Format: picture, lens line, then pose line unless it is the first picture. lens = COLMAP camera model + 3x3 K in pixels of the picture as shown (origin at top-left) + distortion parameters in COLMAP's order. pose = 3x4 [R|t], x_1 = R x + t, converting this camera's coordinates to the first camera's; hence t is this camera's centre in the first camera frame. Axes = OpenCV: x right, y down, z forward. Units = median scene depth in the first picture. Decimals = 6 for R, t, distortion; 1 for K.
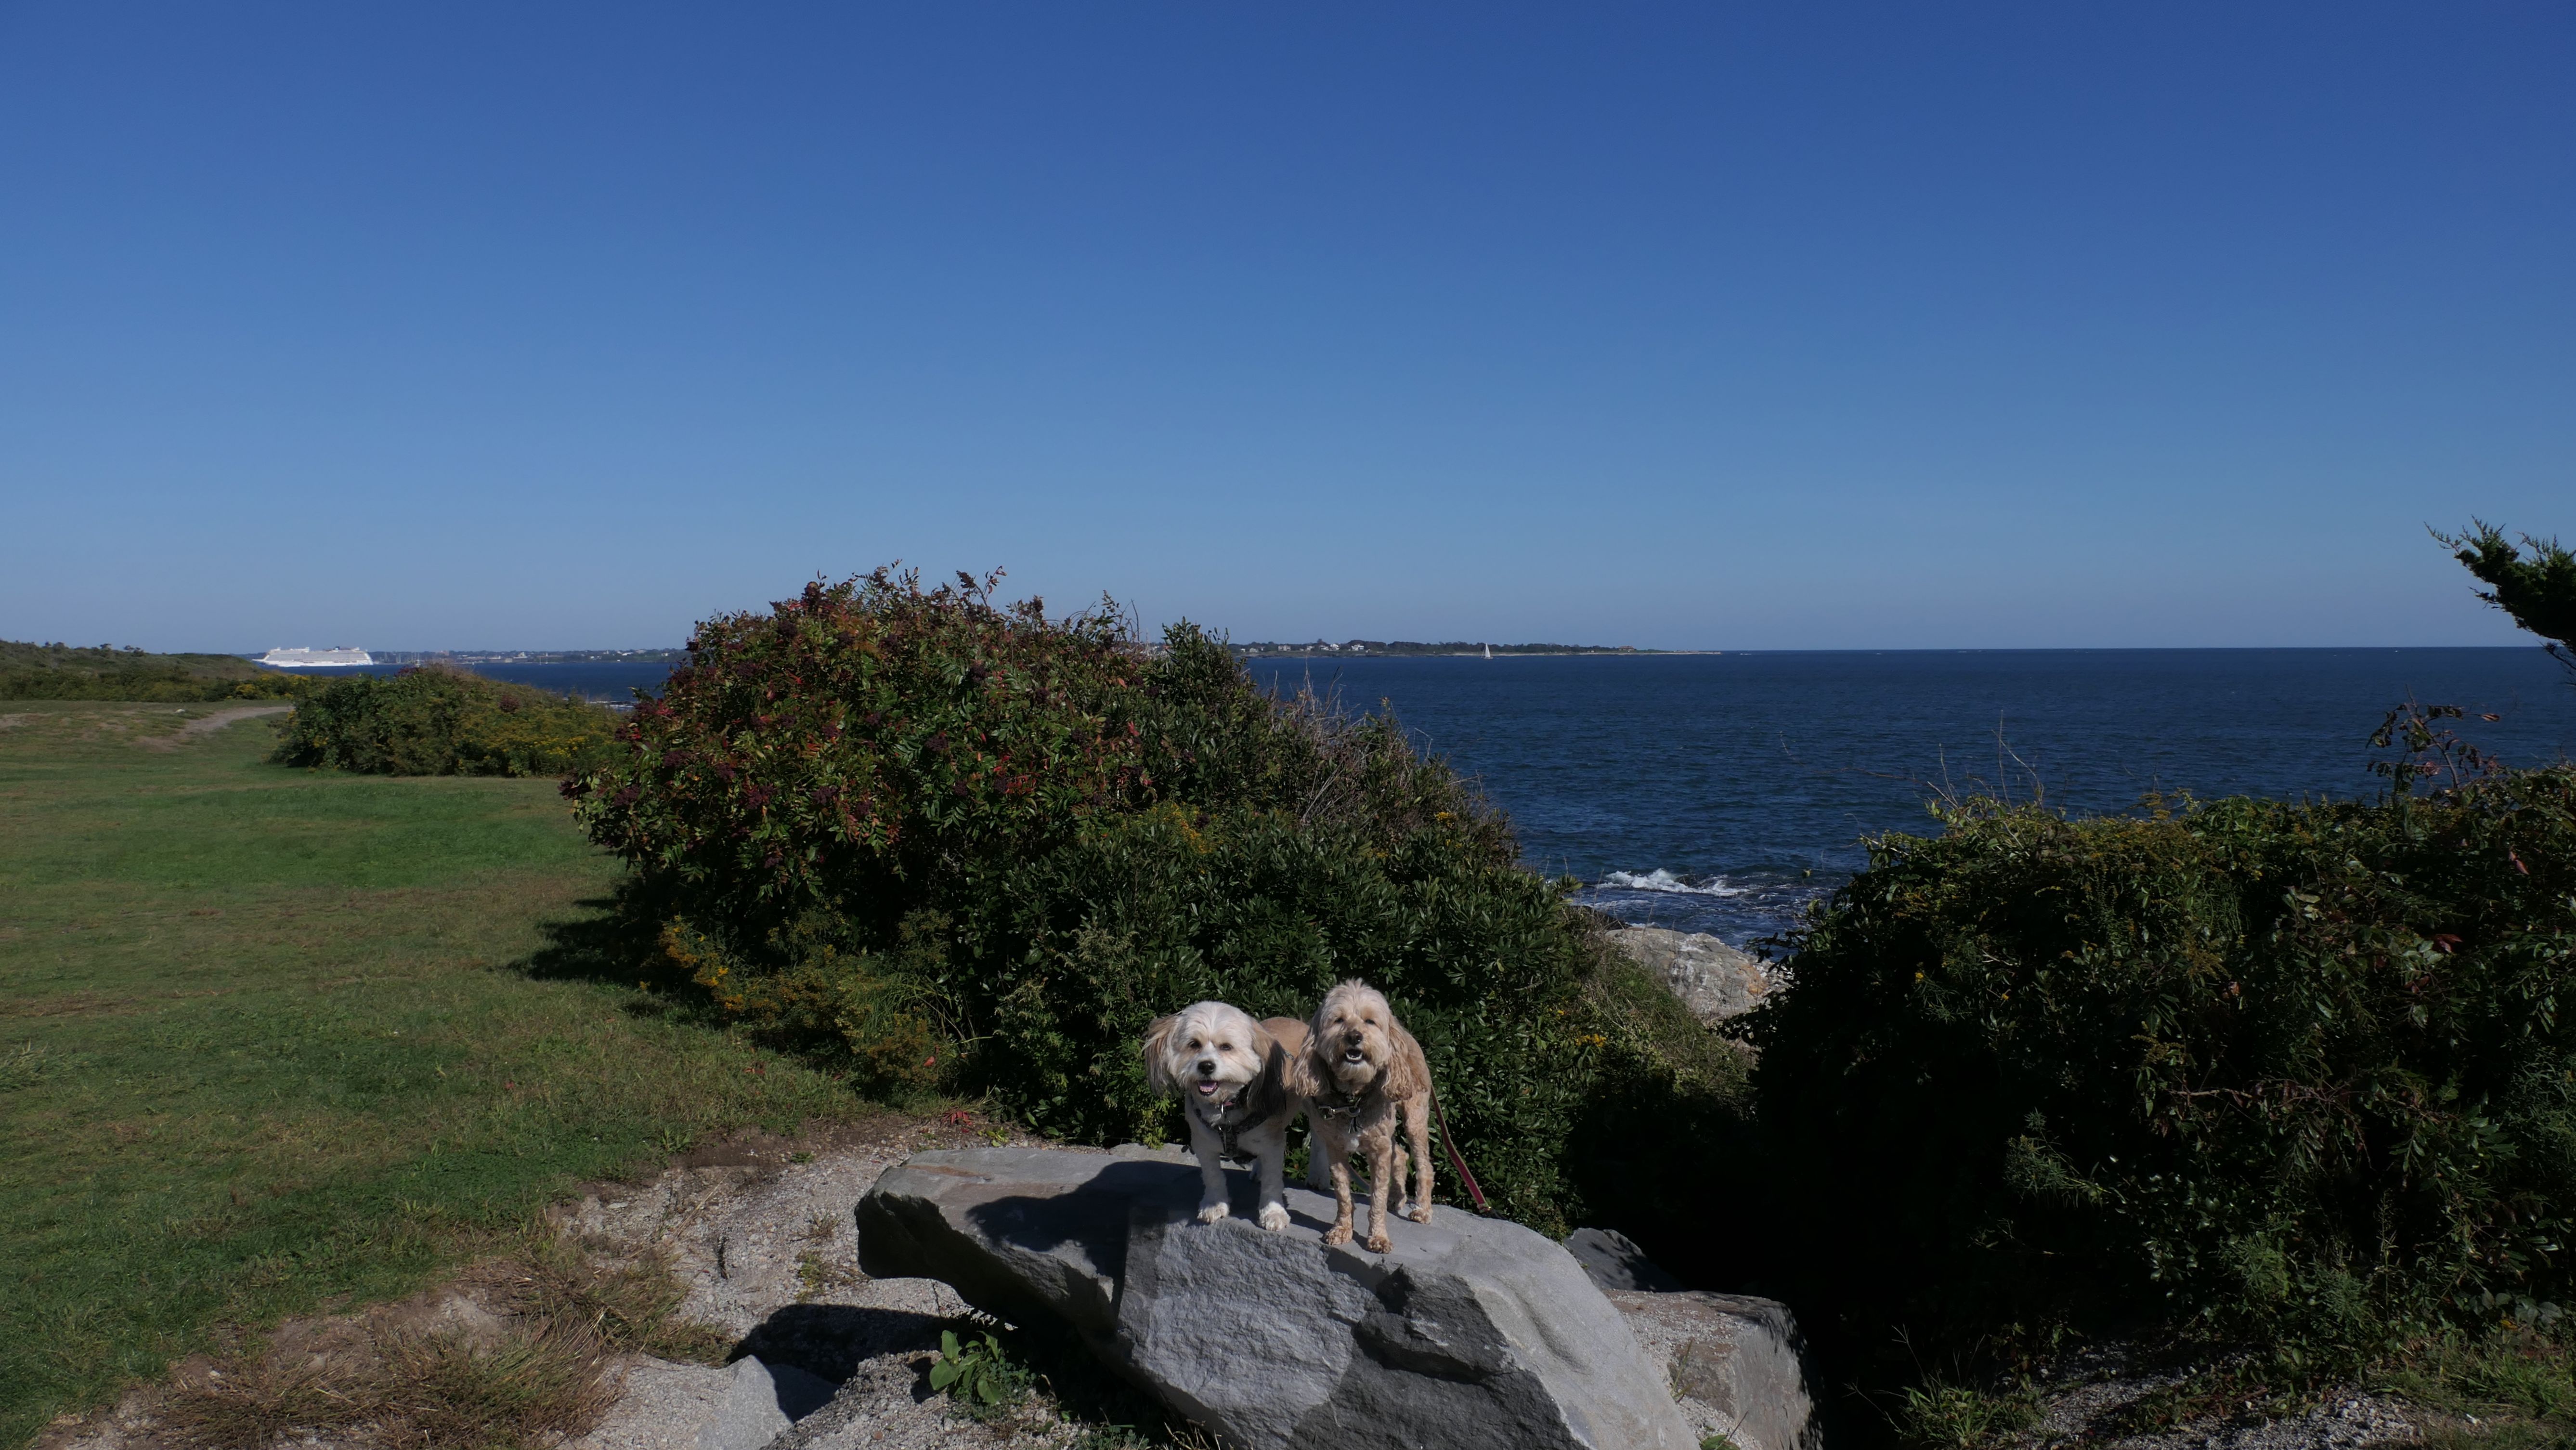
lens RADIAL K [[1889.7, 0, 1290.6], [0, 1889.7, 639.9], [0, 0, 1]] dist [-0.001467, 0.003401]
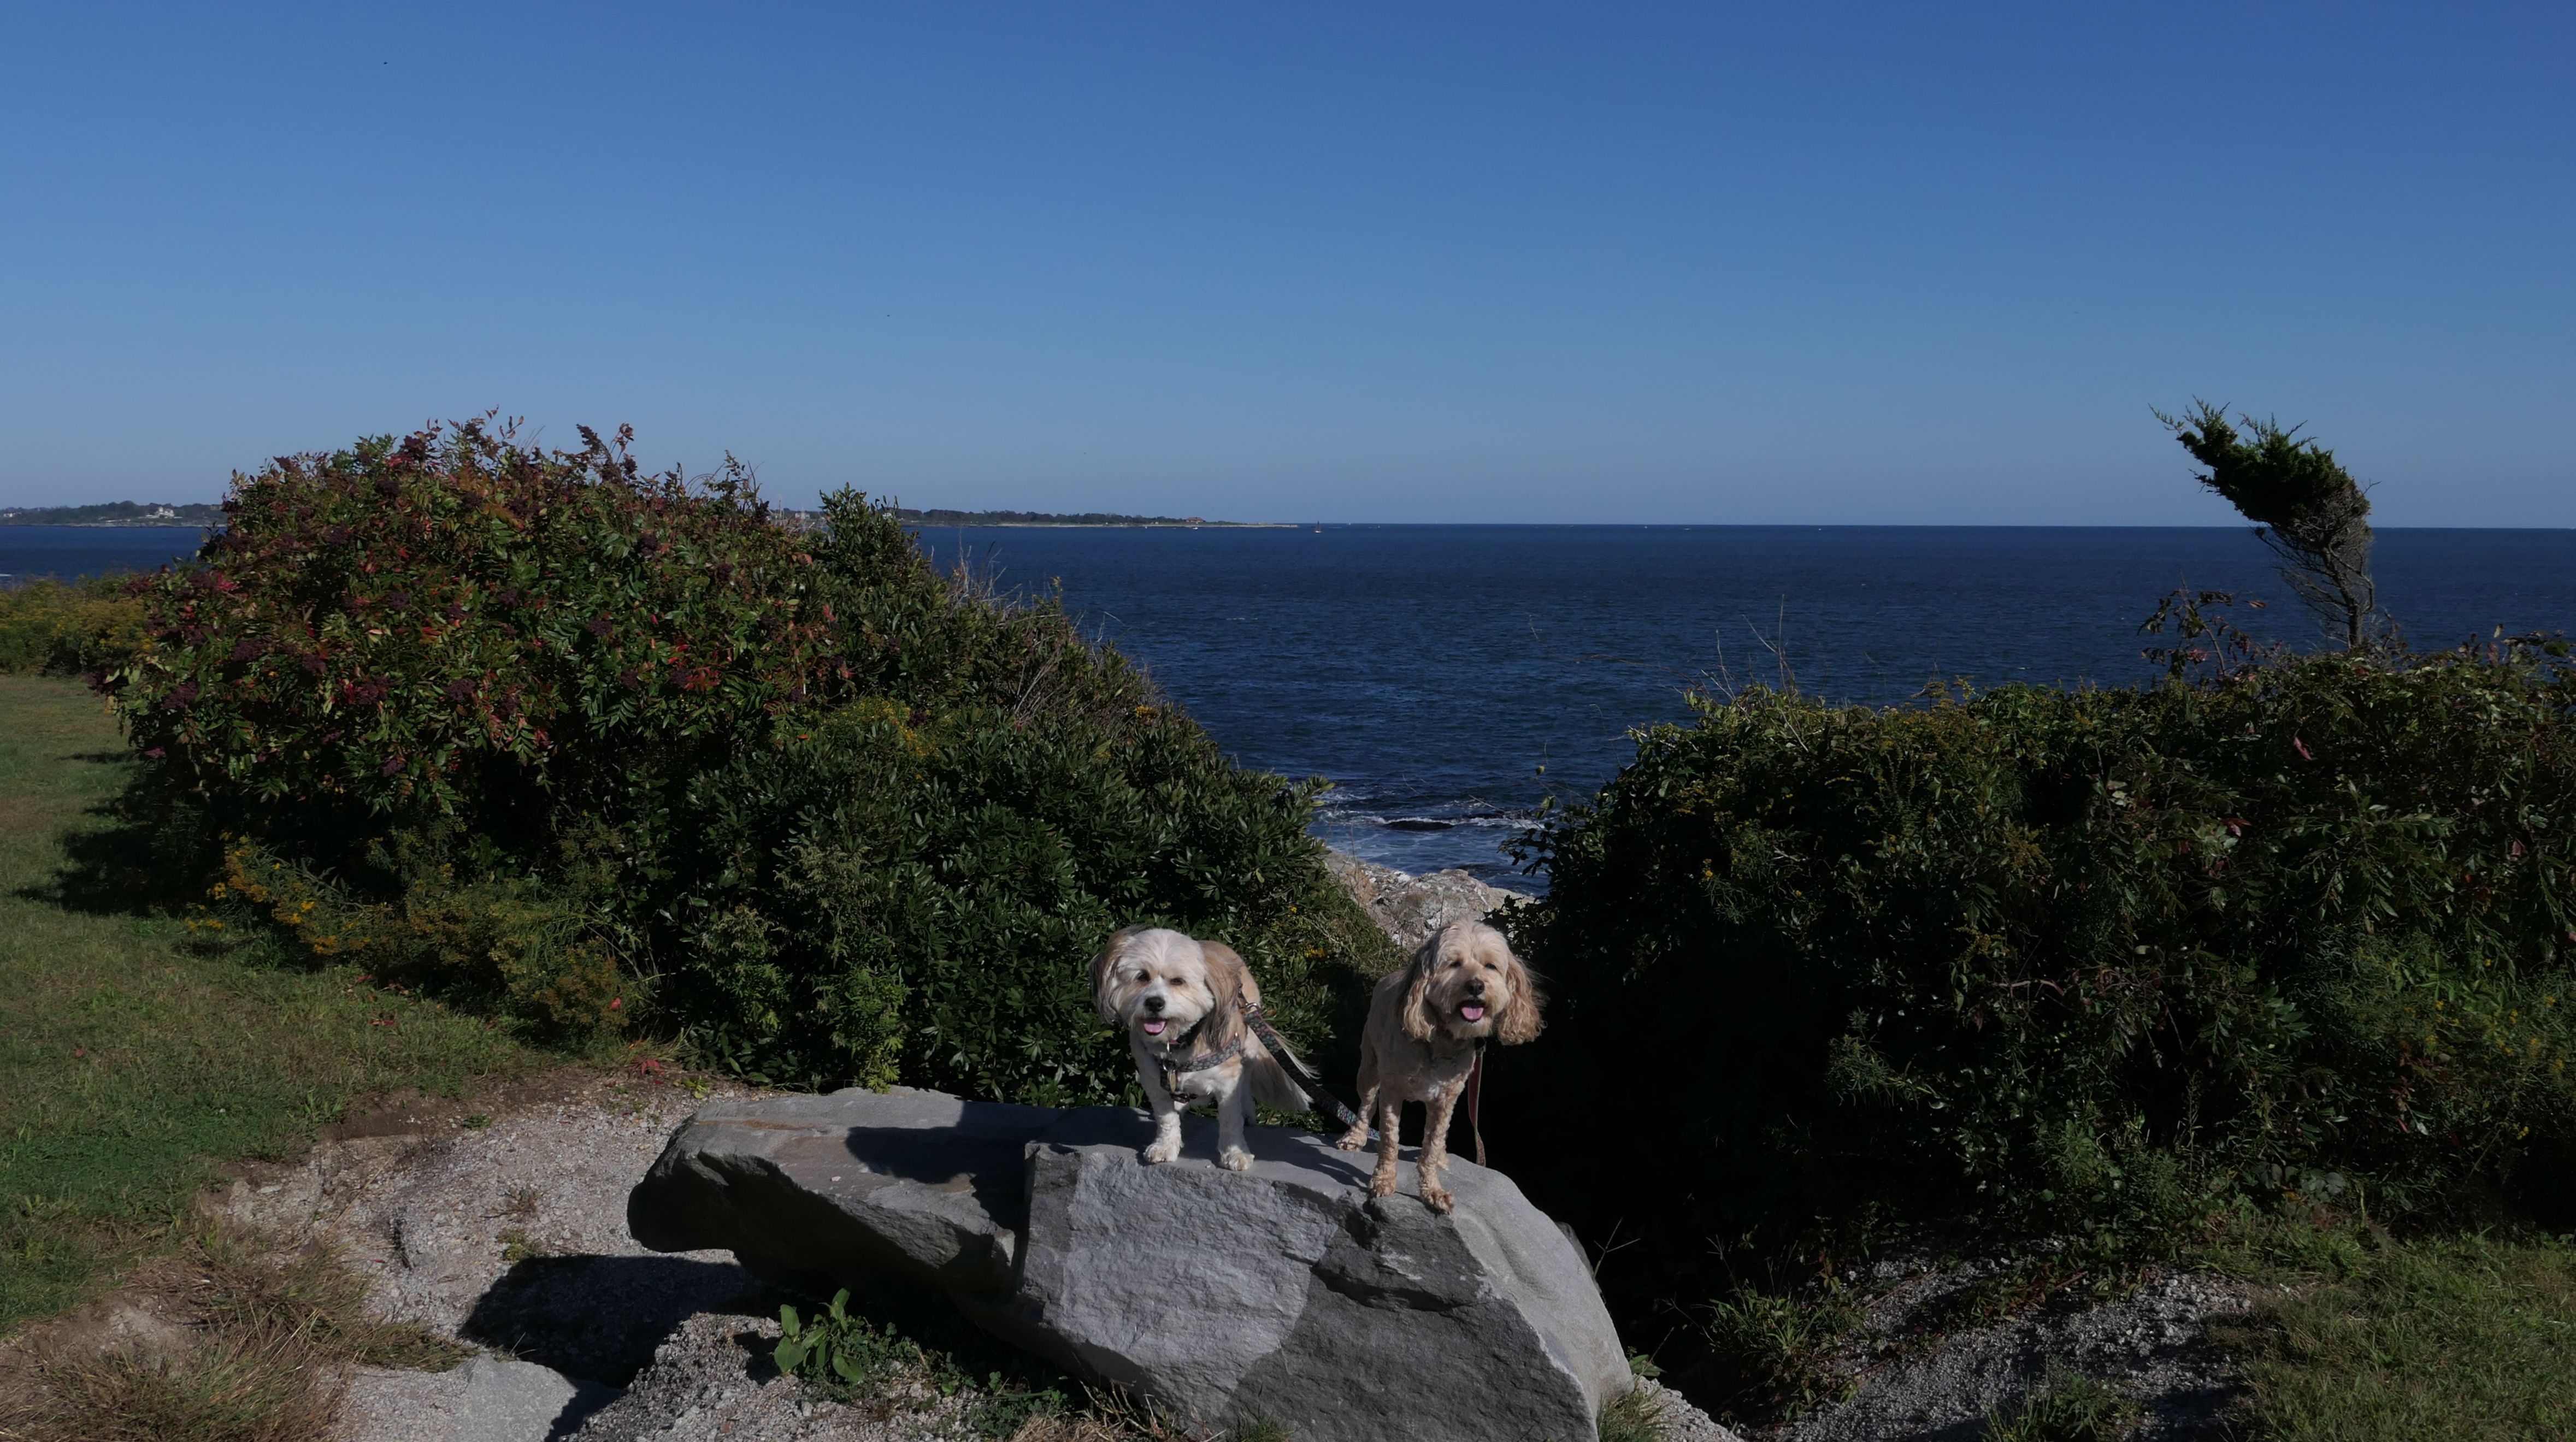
lens RADIAL K [[2158.3, 0, 1287.7], [0, 2158.3, 634.2], [0, 0, 1]] dist [-0.008721, 0.010400]
pose [[0.976199, -0.001395, 0.216870, -0.127535], [-0.011168, 0.998329, 0.056695, -0.001109], [-0.216587, -0.057768, 0.974553, 0.000841]]
